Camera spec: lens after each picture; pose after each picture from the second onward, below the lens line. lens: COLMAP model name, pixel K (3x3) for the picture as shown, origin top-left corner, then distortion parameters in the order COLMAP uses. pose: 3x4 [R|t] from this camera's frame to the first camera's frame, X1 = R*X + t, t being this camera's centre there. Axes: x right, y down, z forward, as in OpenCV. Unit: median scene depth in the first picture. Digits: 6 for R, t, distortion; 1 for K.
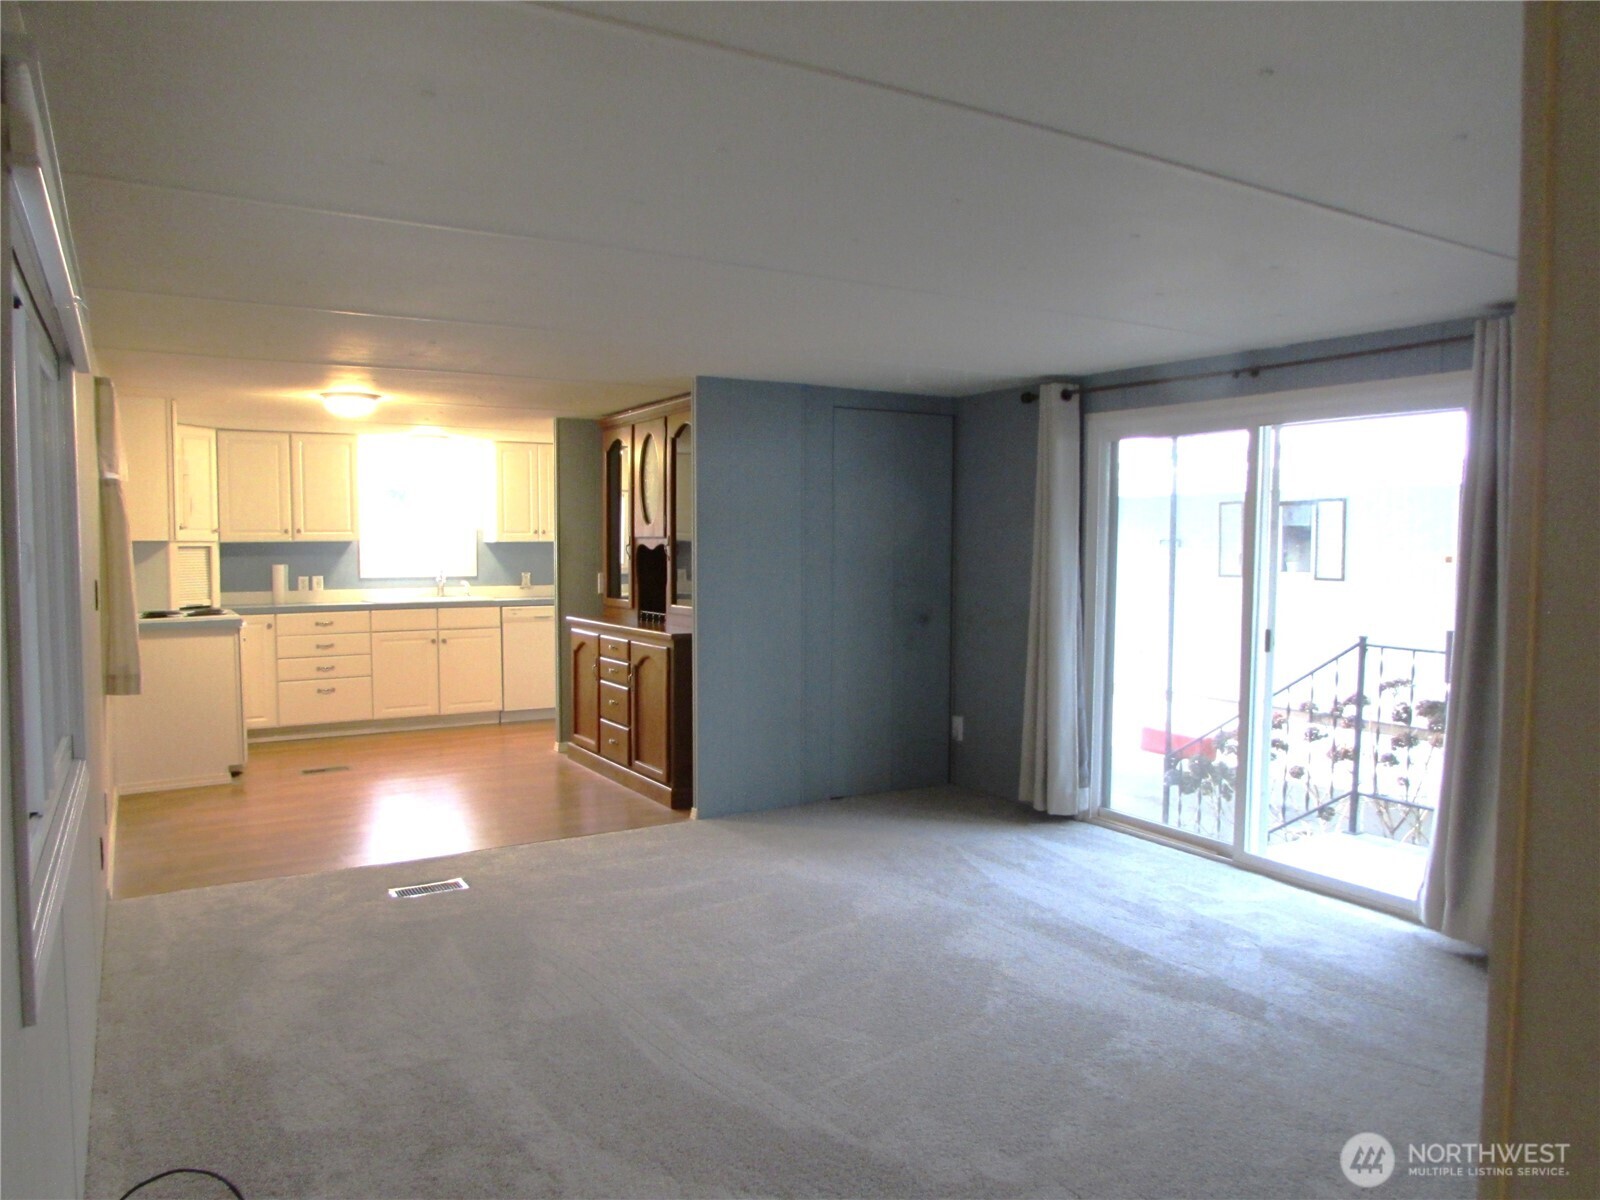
lens RADIAL K [[1128.5, 0, 807.4], [0, 1128.5, 584.0], [0, 0, 1]] dist [-0.036150, 0.002397]
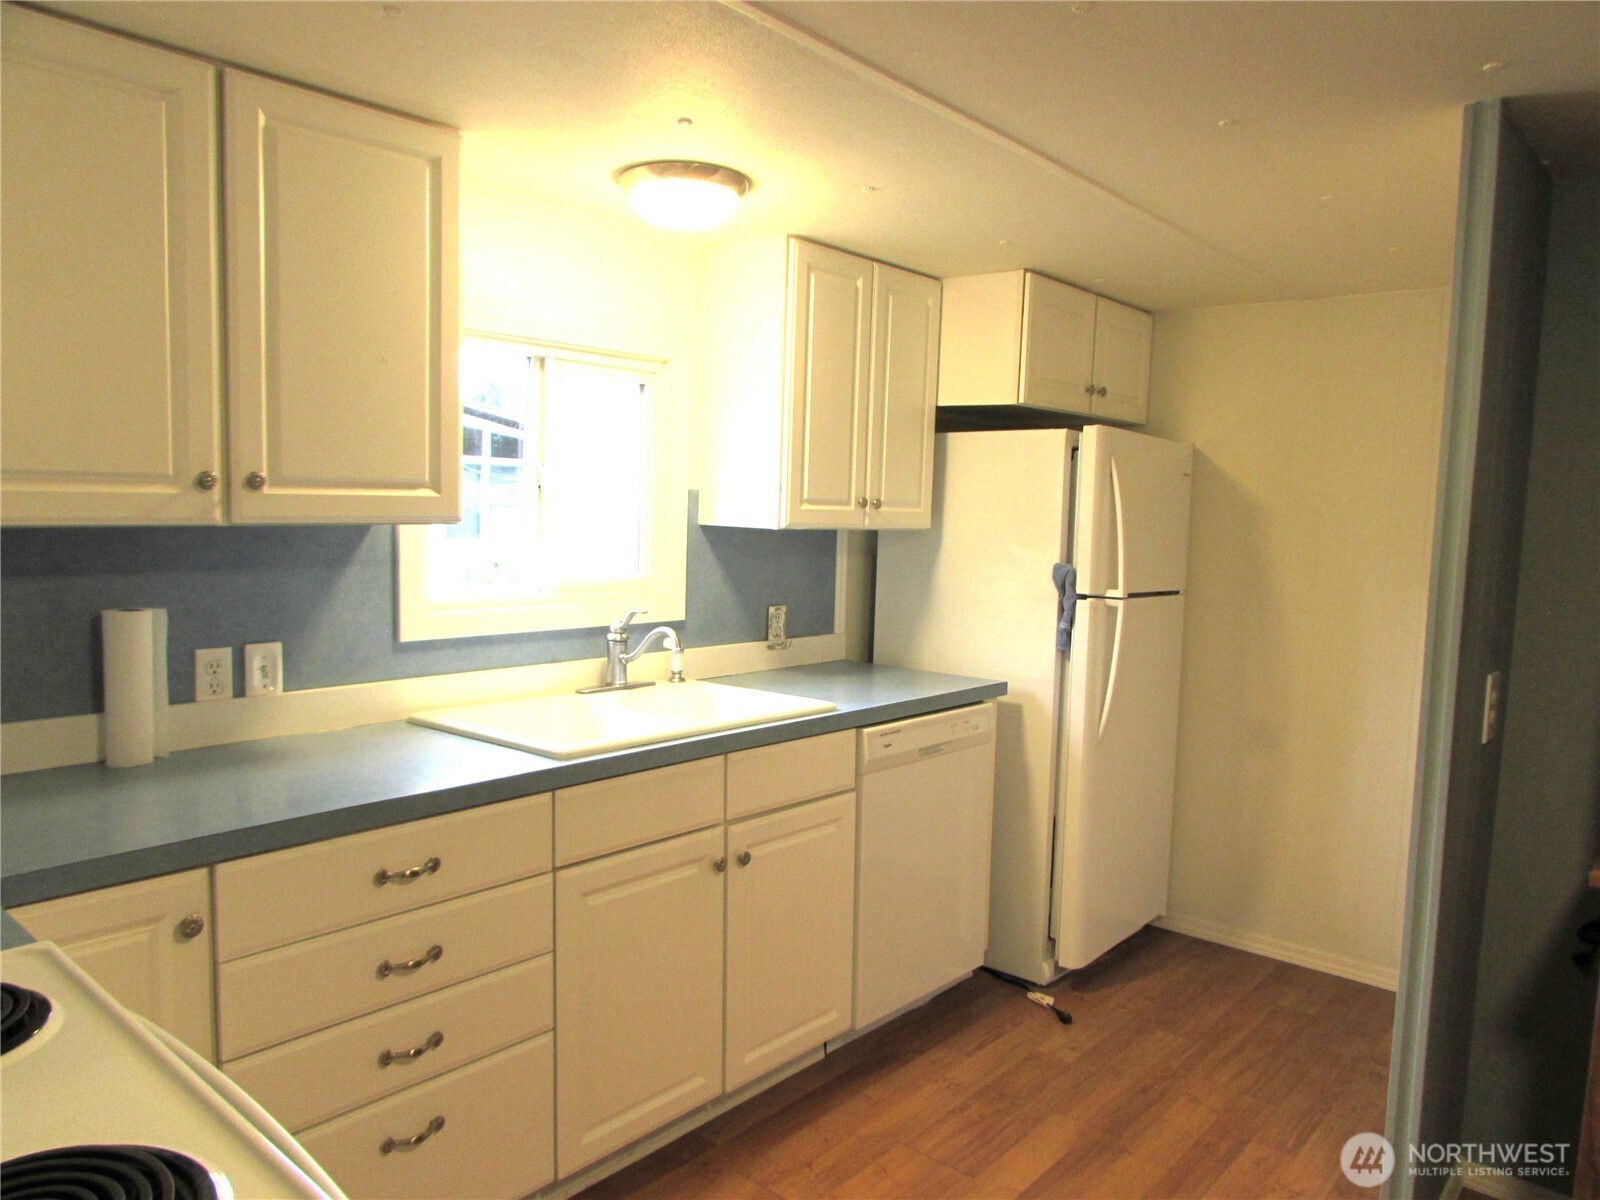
lens RADIAL K [[1123.7, 0, 800.0], [0, 1123.7, 600.0], [0, 0, 1]] dist [-0.023126, 0.001673]
pose [[0.950517, 0.004914, 0.310634, -0.535530], [-0.020897, 0.998622, 0.048146, -0.046112], [-0.309969, -0.052254, 0.949310, 0.939264]]
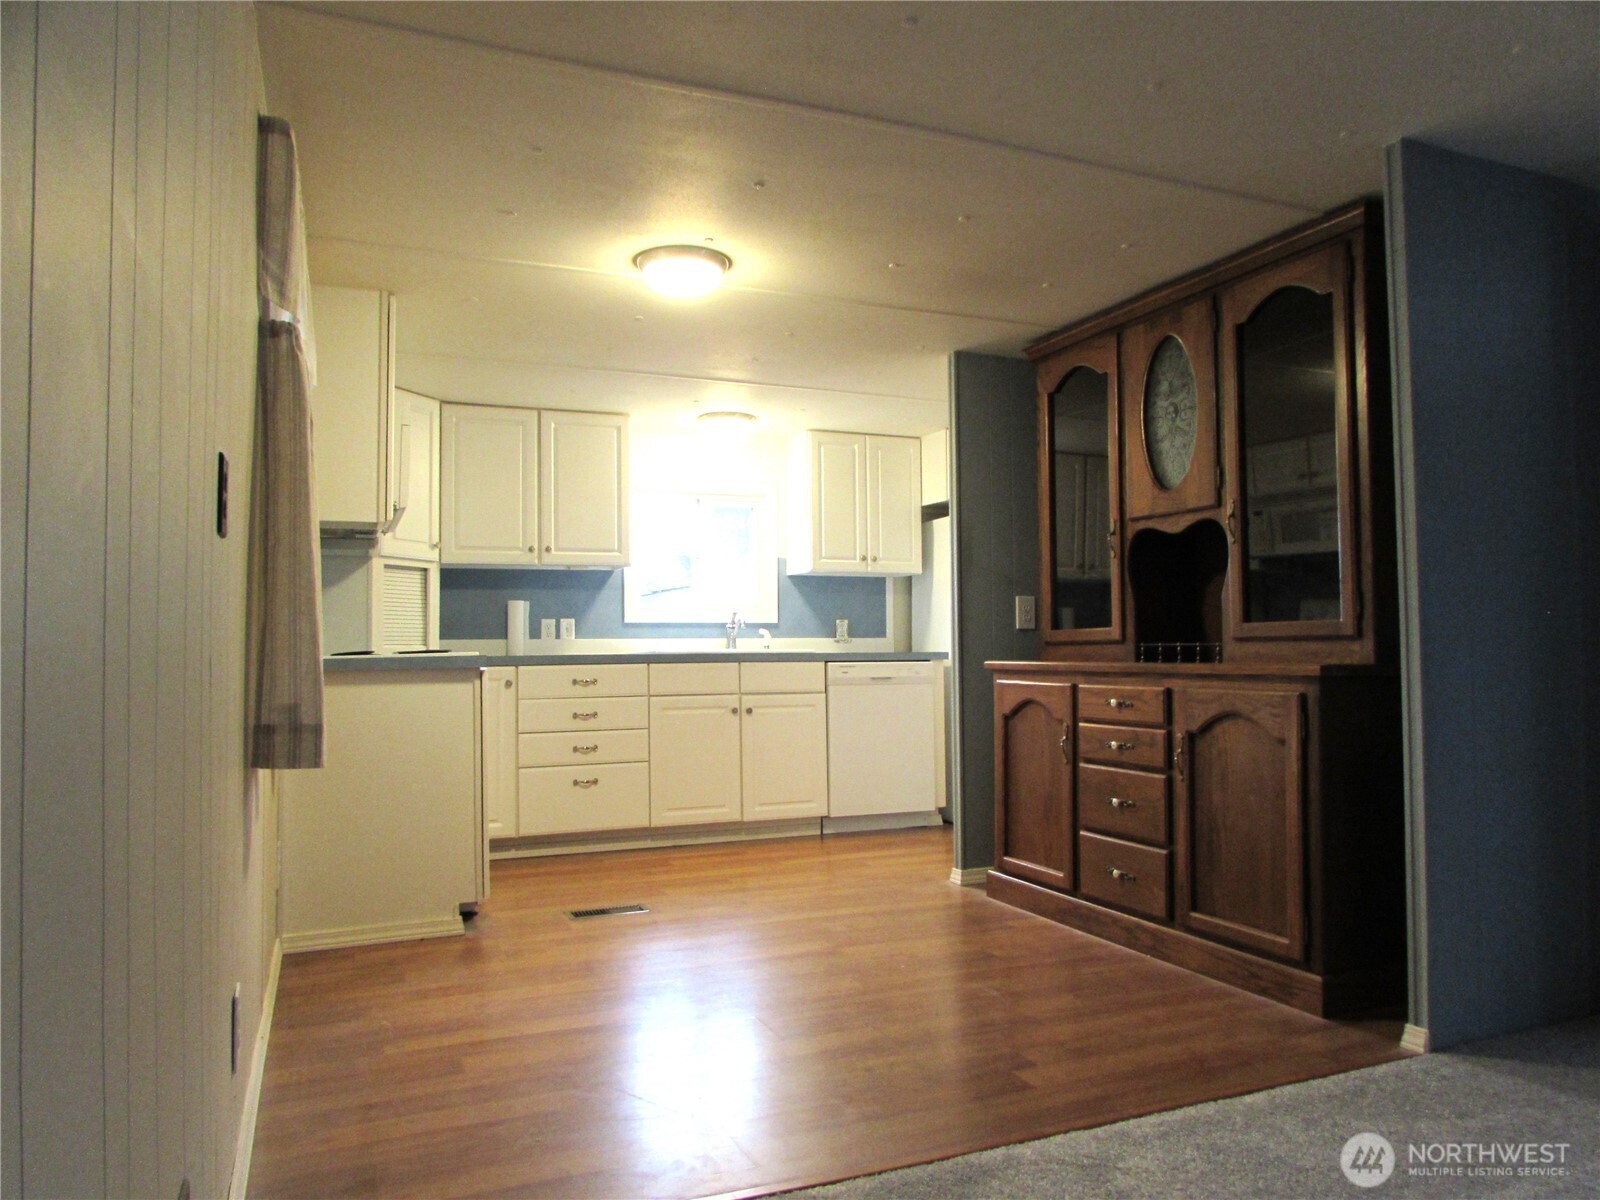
lens RADIAL K [[1128.0, 0, 803.8], [0, 1128.0, 597.4], [0, 0, 1]] dist [-0.013410, 0.001169]
pose [[0.990140, -0.011679, -0.139590, -0.257911], [-0.000007, 0.996514, -0.083425, 0.051877], [0.140078, 0.082604, 0.986689, 0.432735]]
